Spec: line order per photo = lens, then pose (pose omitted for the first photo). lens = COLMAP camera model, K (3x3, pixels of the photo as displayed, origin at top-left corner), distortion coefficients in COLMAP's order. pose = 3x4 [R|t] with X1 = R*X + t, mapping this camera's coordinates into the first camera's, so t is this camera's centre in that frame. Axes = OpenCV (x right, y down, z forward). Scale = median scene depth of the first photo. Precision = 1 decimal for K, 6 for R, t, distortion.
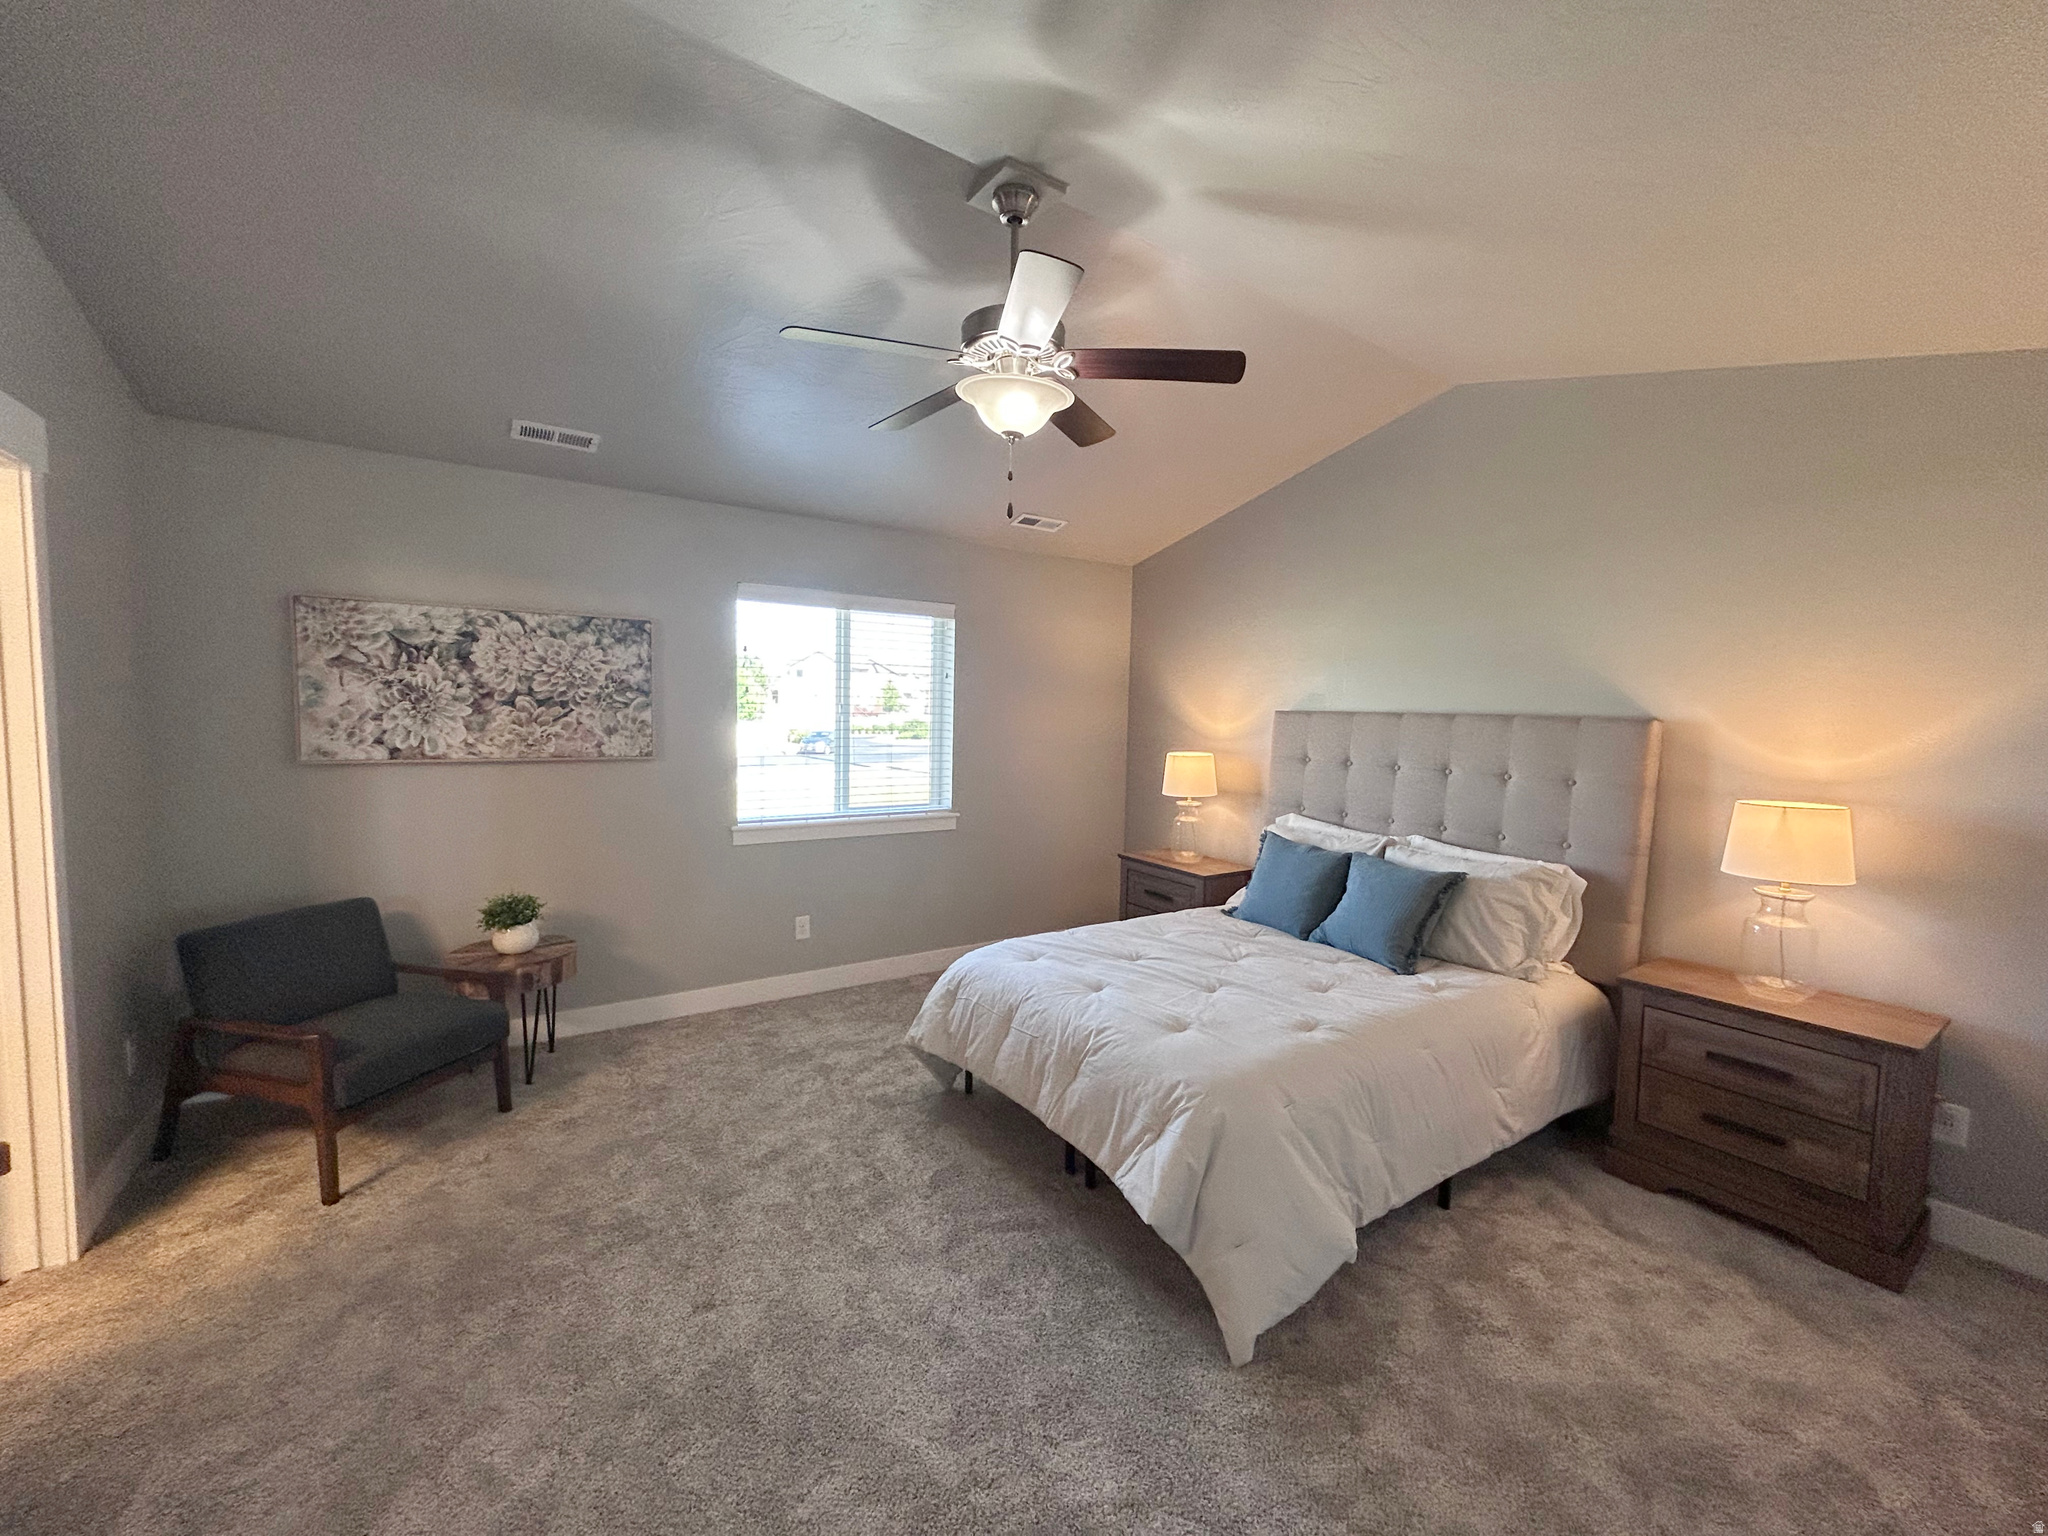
lens RADIAL K [[826.5, 0, 1020.7], [0, 826.5, 767.7], [0, 0, 1]] dist [-0.001884, 0.000854]
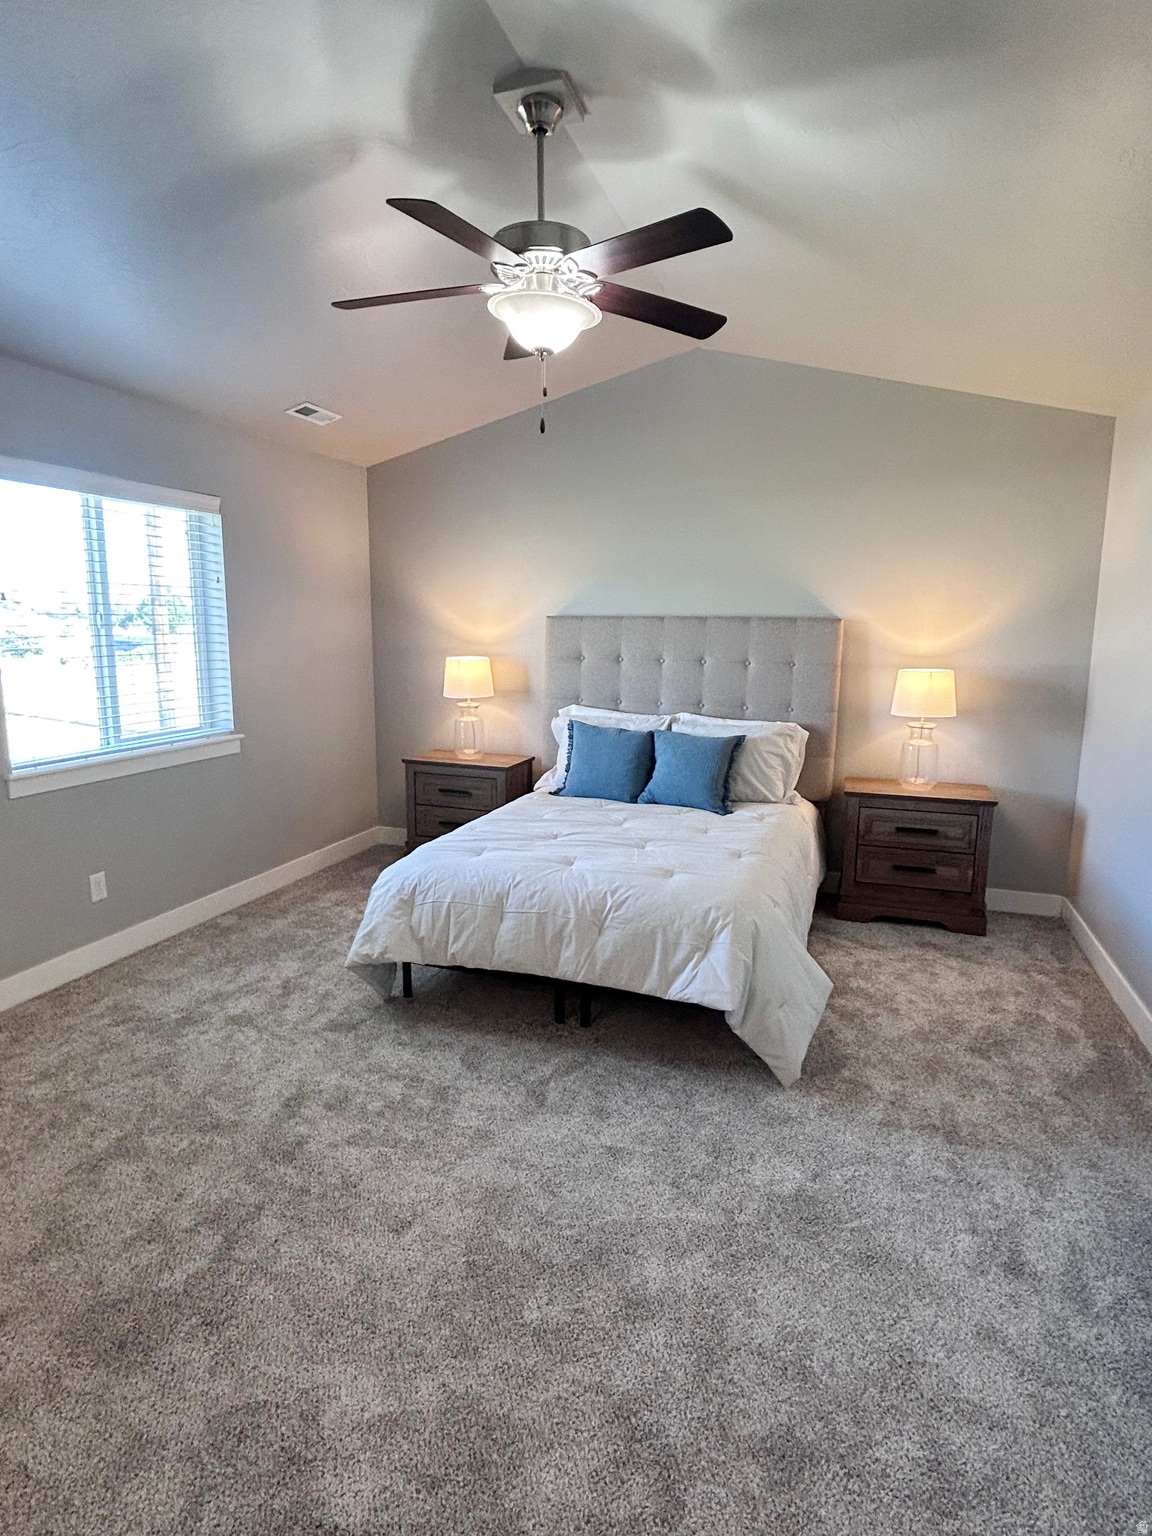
lens RADIAL K [[831.0, 0, 578.2], [0, 831.0, 765.4], [0, 0, 1]] dist [-0.005515, 0.003422]
pose [[0.799850, -0.117132, 0.588660, -0.471647], [0.052759, 0.990697, 0.125443, -0.008681], [-0.597877, -0.069279, 0.798588, 0.069661]]
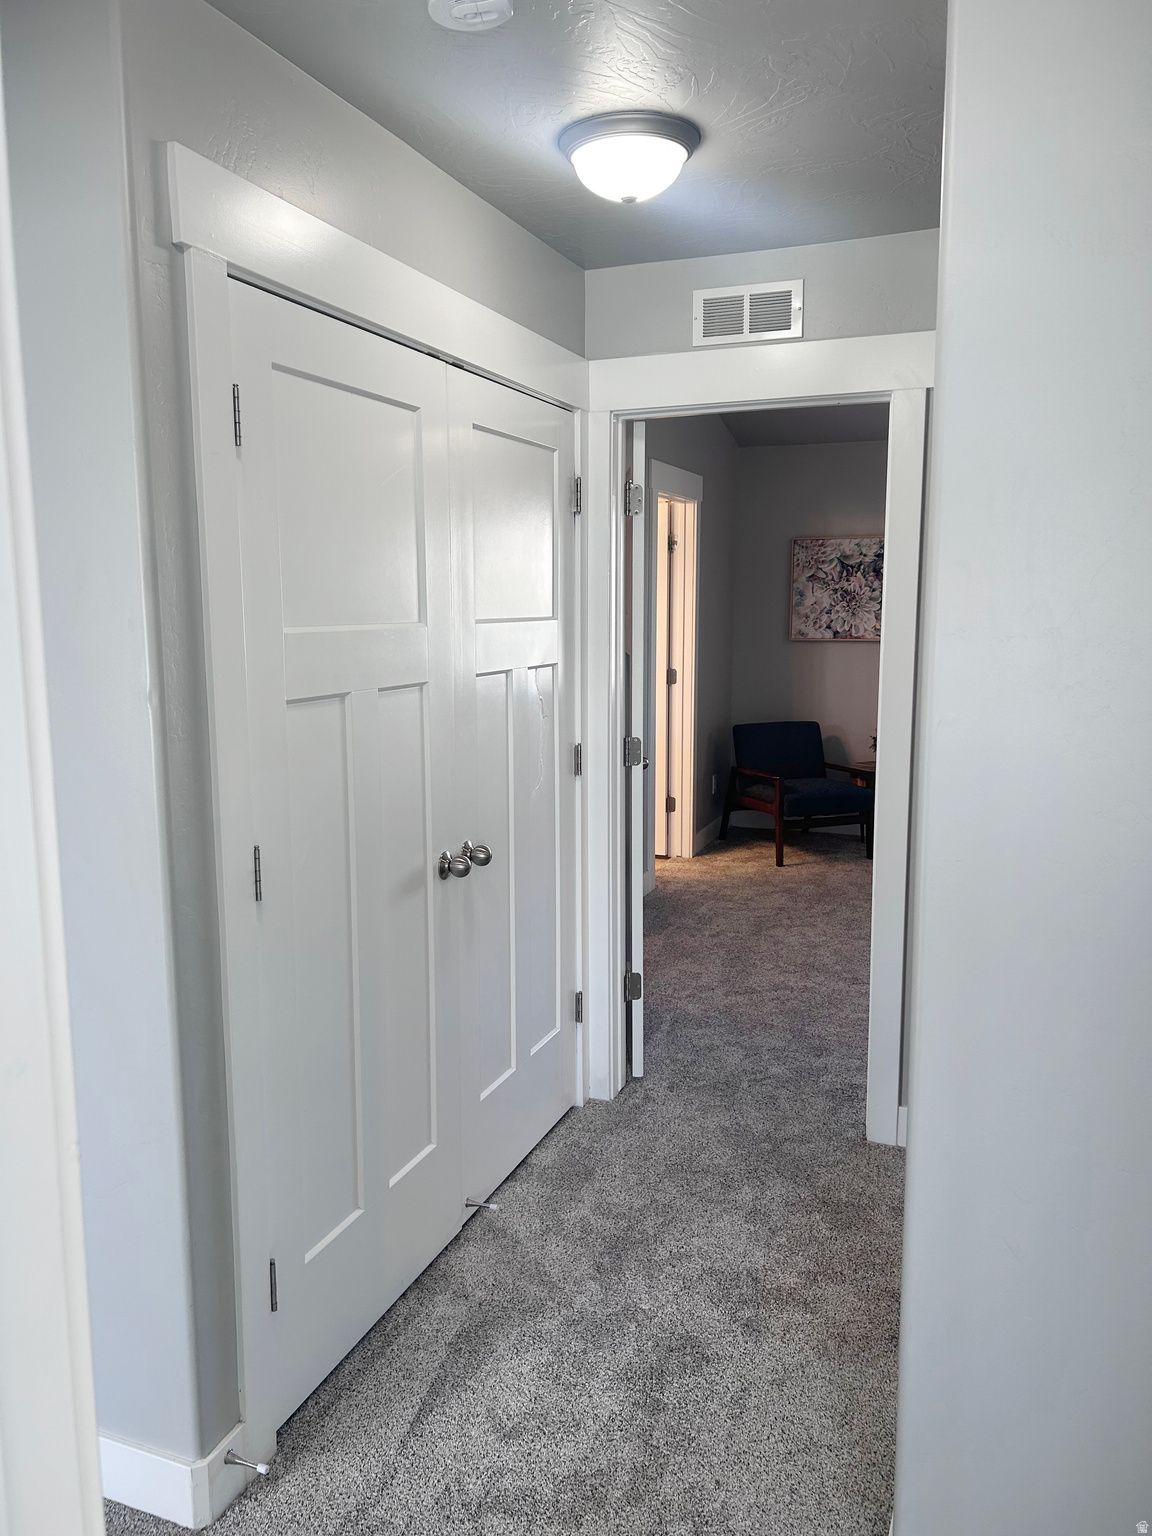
lens RADIAL K [[1153.9, 0, 575.5], [0, 1153.9, 771.1], [0, 0, 1]] dist [0.039225, -0.013706]
pose [[0.569212, 0.090328, -0.817214, 0.822210], [-0.042293, 0.995848, 0.080614, 0.088381], [0.821102, -0.011324, 0.570669, -0.705464]]
